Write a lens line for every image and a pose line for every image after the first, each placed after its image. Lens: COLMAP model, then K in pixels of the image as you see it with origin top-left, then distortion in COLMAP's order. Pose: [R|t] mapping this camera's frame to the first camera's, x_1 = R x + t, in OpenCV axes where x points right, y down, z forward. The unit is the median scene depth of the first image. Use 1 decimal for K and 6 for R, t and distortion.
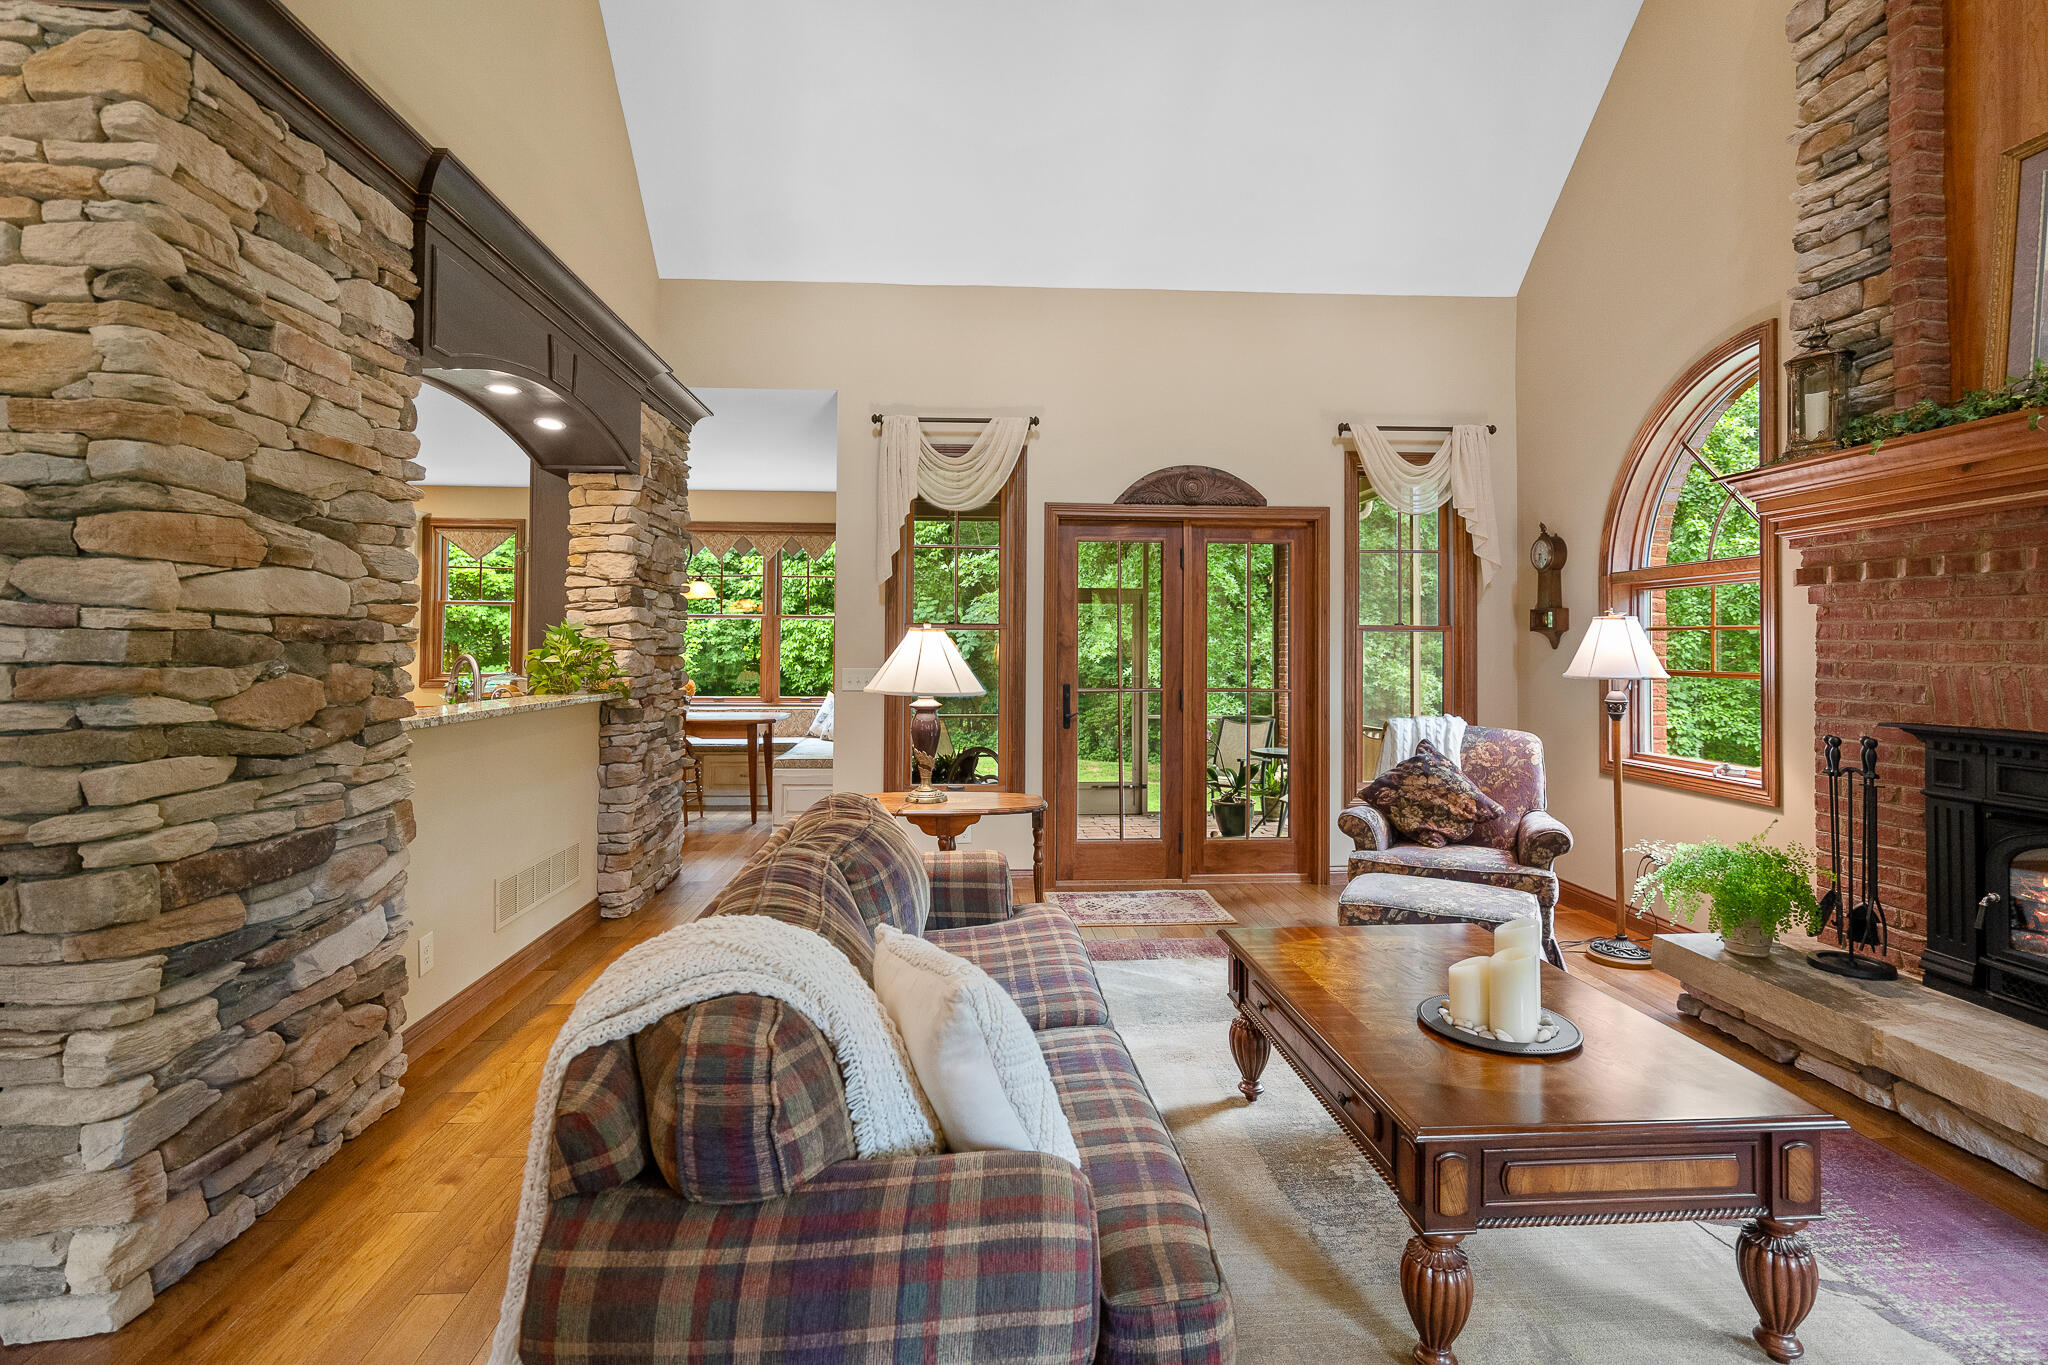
lens RADIAL K [[953.5, 0, 1021.8], [0, 953.5, 637.3], [0, 0, 1]] dist [-0.002648, -0.000357]
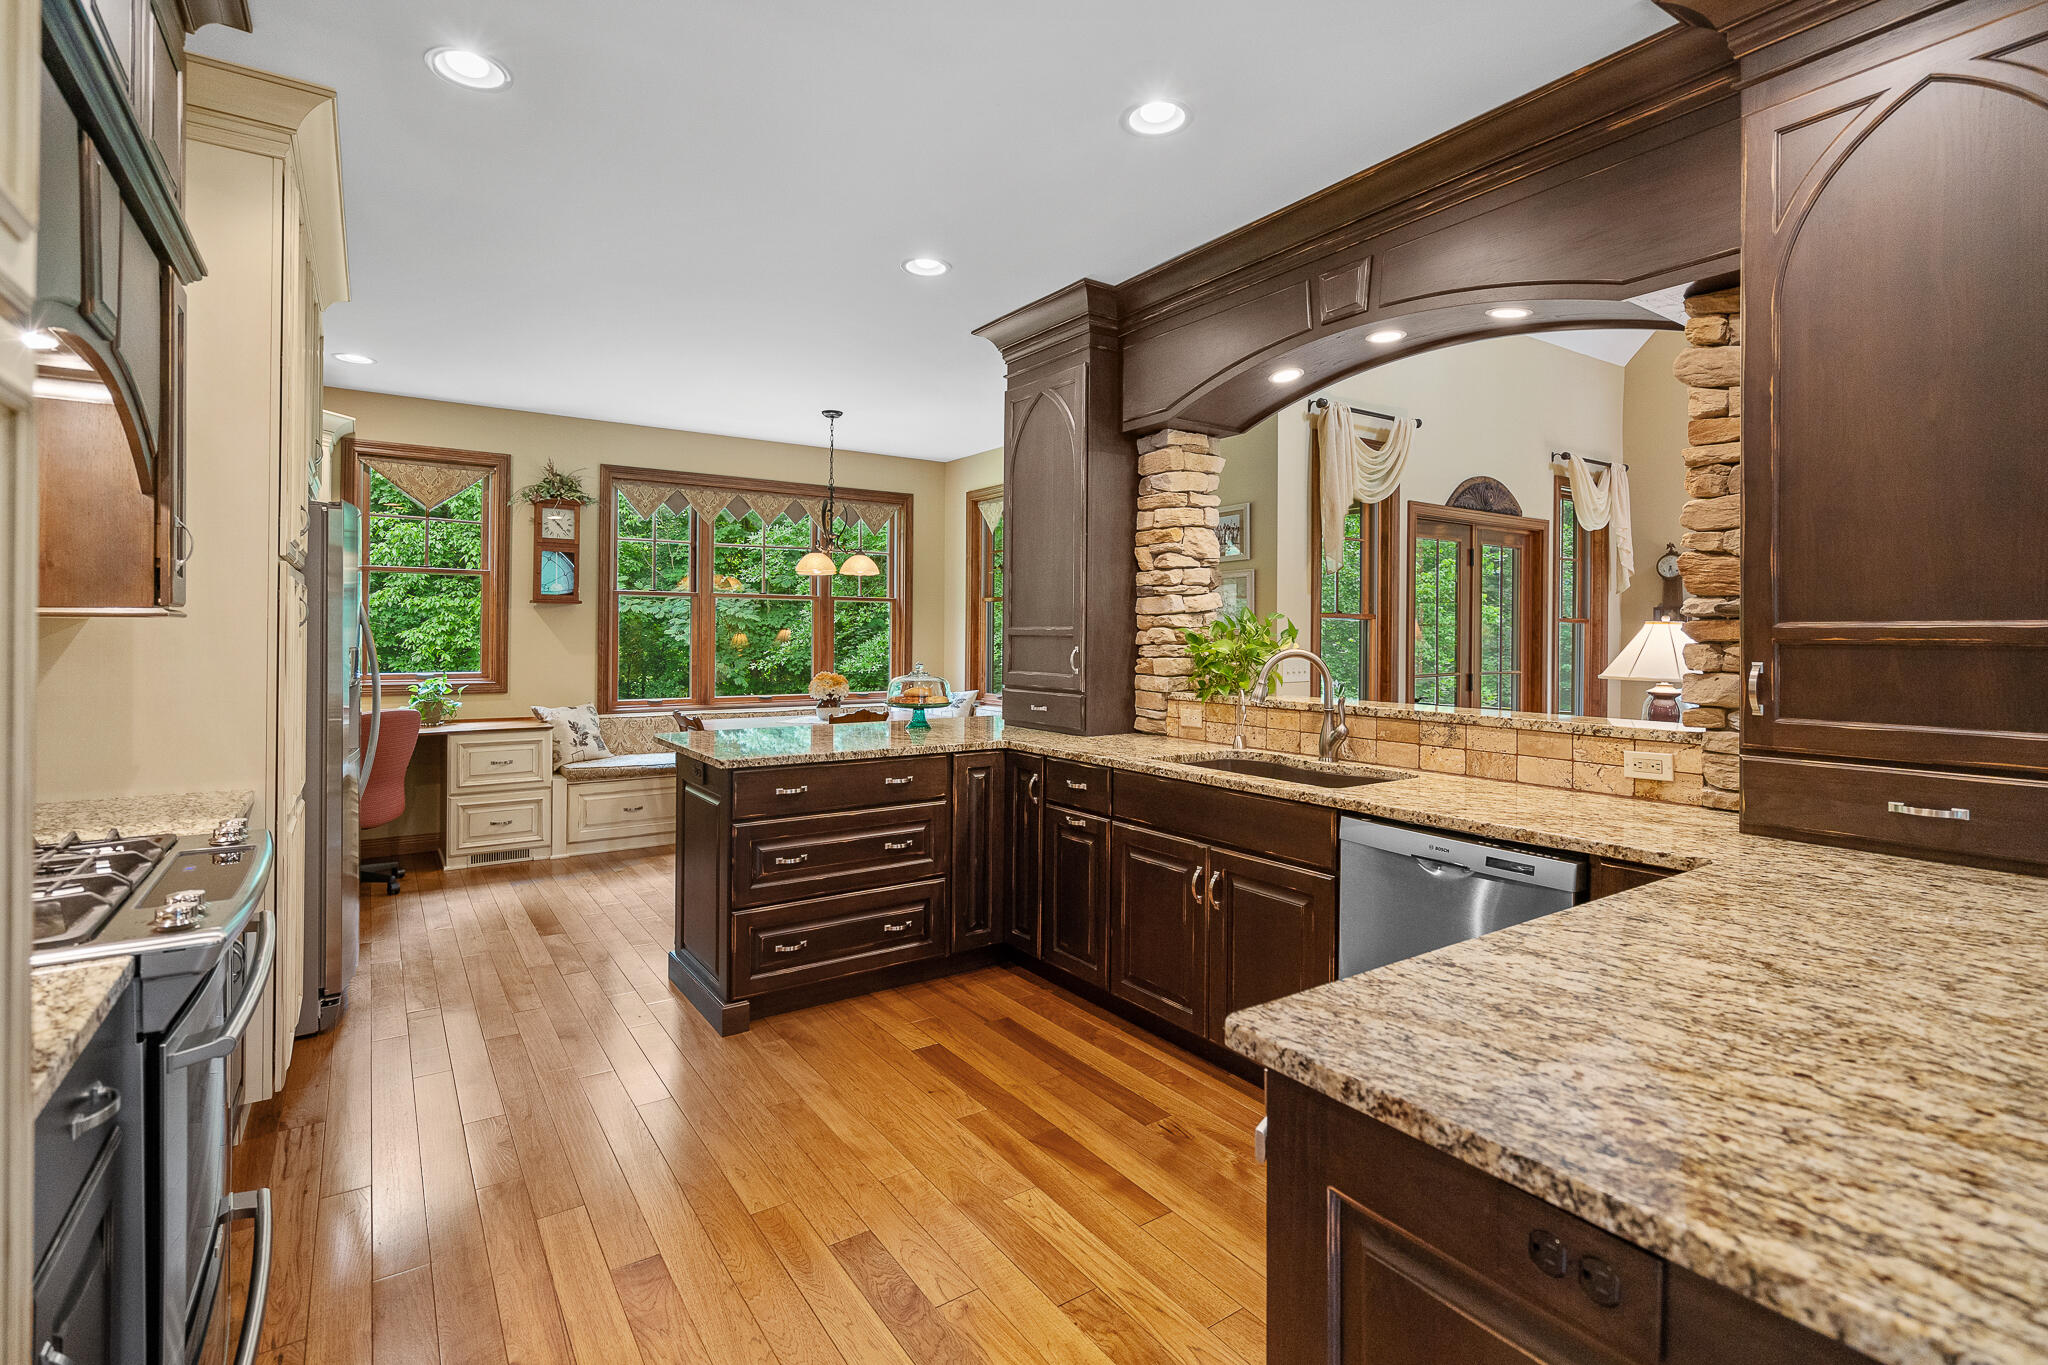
lens RADIAL K [[953.5, 0, 1021.8], [0, 953.5, 637.3], [0, 0, 1]] dist [-0.002648, -0.000357]
pose [[0.858267, -0.002991, 0.513195, -0.886007], [-0.006528, 0.999838, 0.016745, -0.003127], [-0.513163, -0.017722, 0.858108, 0.300701]]
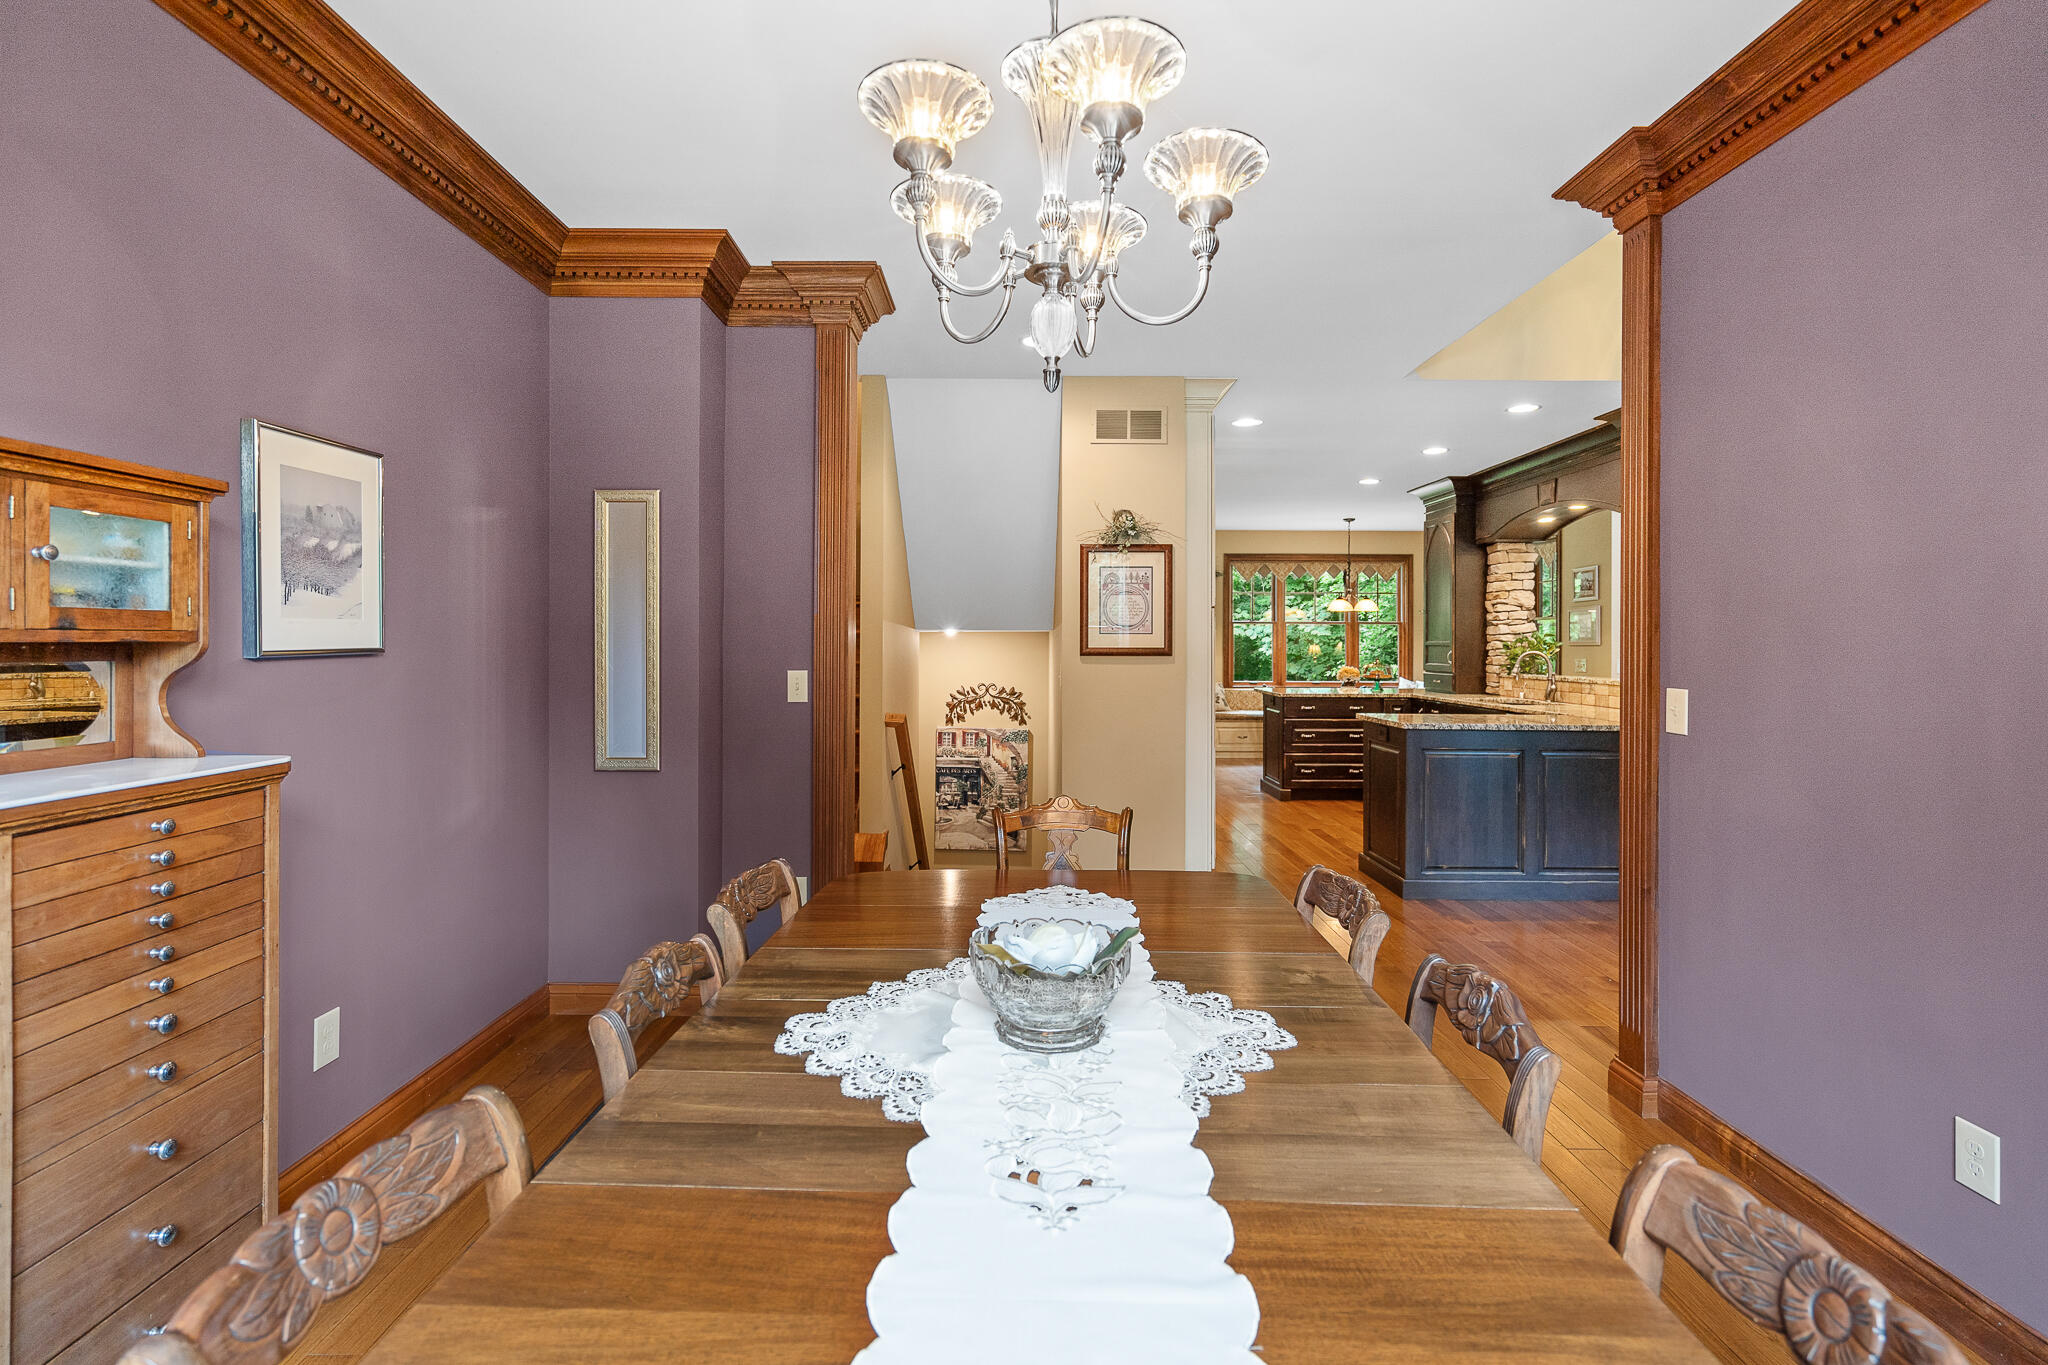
lens RADIAL K [[953.5, 0, 1021.8], [0, 953.5, 637.3], [0, 0, 1]] dist [-0.002648, -0.000357]
pose [[0.998072, -0.005169, -0.061846, -1.059178], [0.005455, 0.999975, 0.004468, -0.015883], [0.061822, -0.004797, 0.998076, -0.643883]]
